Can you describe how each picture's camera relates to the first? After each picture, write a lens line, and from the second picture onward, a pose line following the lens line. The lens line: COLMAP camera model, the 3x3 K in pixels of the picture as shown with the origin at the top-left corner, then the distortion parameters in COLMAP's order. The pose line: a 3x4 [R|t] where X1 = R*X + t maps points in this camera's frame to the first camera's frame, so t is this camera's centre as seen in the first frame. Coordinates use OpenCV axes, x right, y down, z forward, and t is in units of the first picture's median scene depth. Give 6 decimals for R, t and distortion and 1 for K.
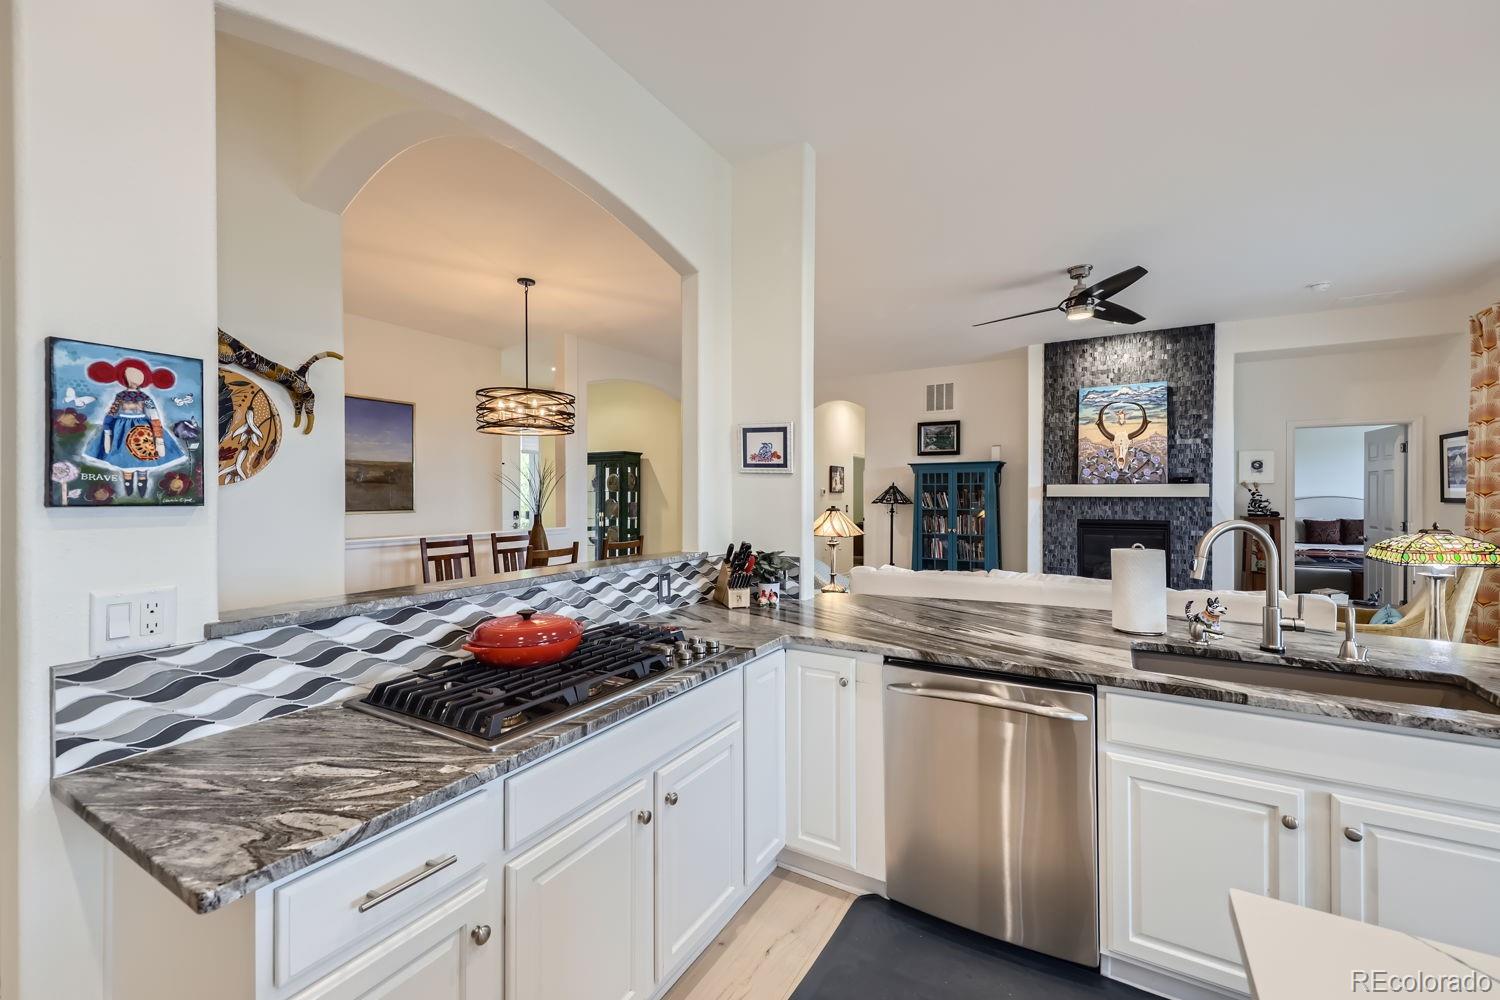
lens RADIAL K [[611.6, 0, 750.2], [0, 611.6, 493.6], [0, 0, 1]] dist [0.014102, -0.000345]
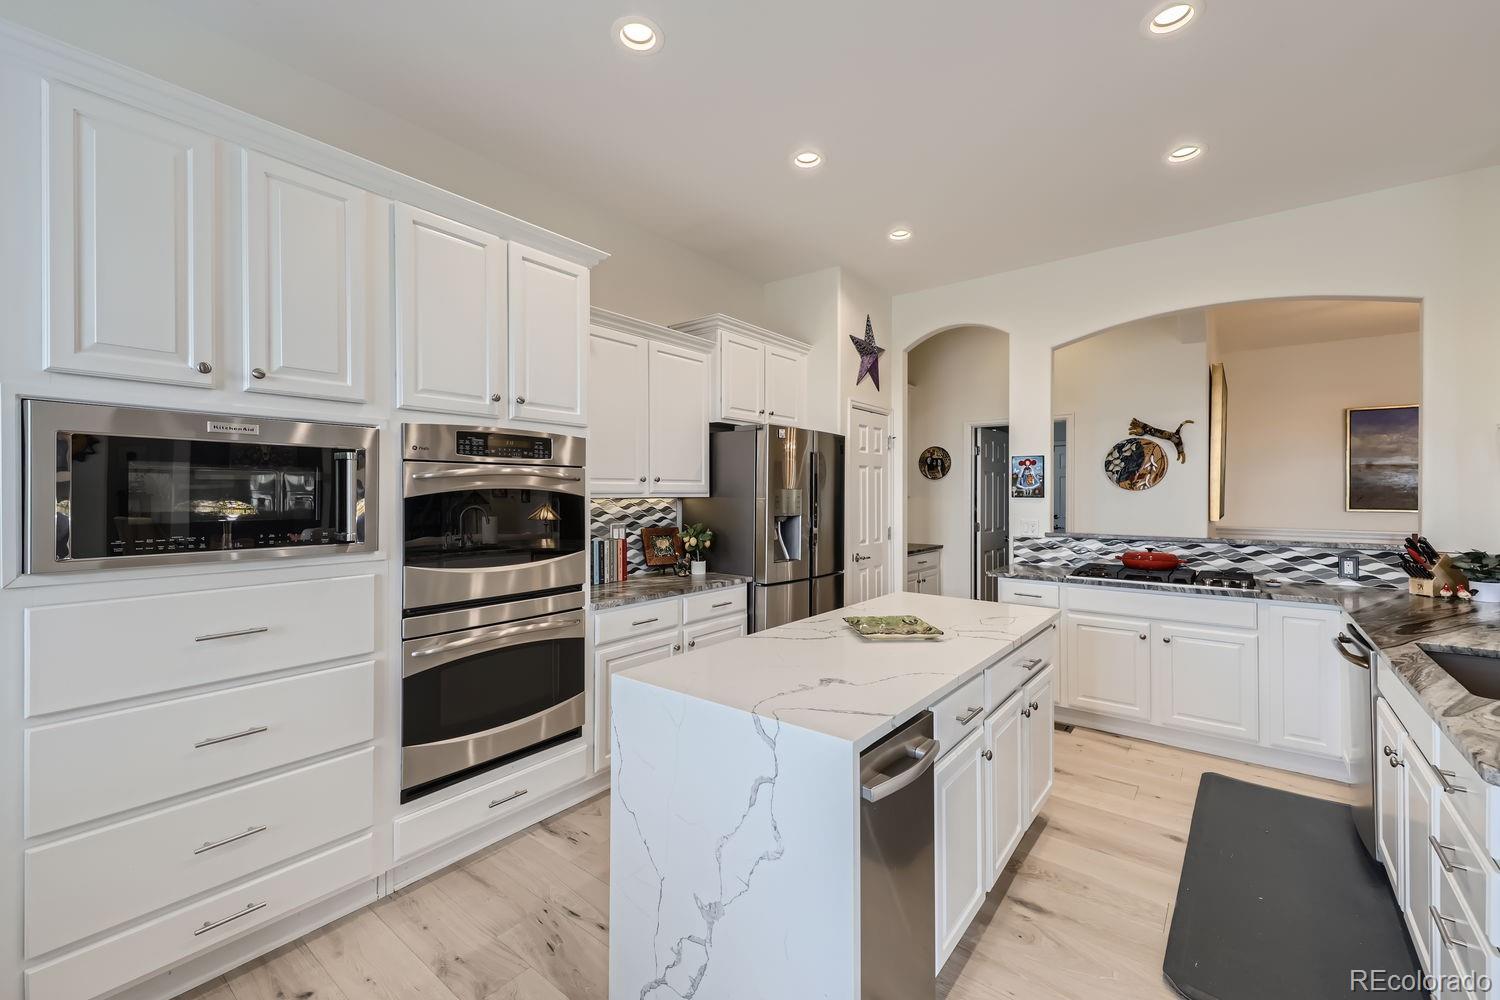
lens RADIAL K [[611.6, 0, 750.5], [0, 611.6, 495.2], [0, 0, 1]] dist [0.014102, -0.000345]
pose [[-0.126167, 0.001188, -0.992008, 0.968676], [-0.001911, 0.999997, 0.001441, 0.001429], [0.992007, 0.002077, -0.126165, -0.067234]]
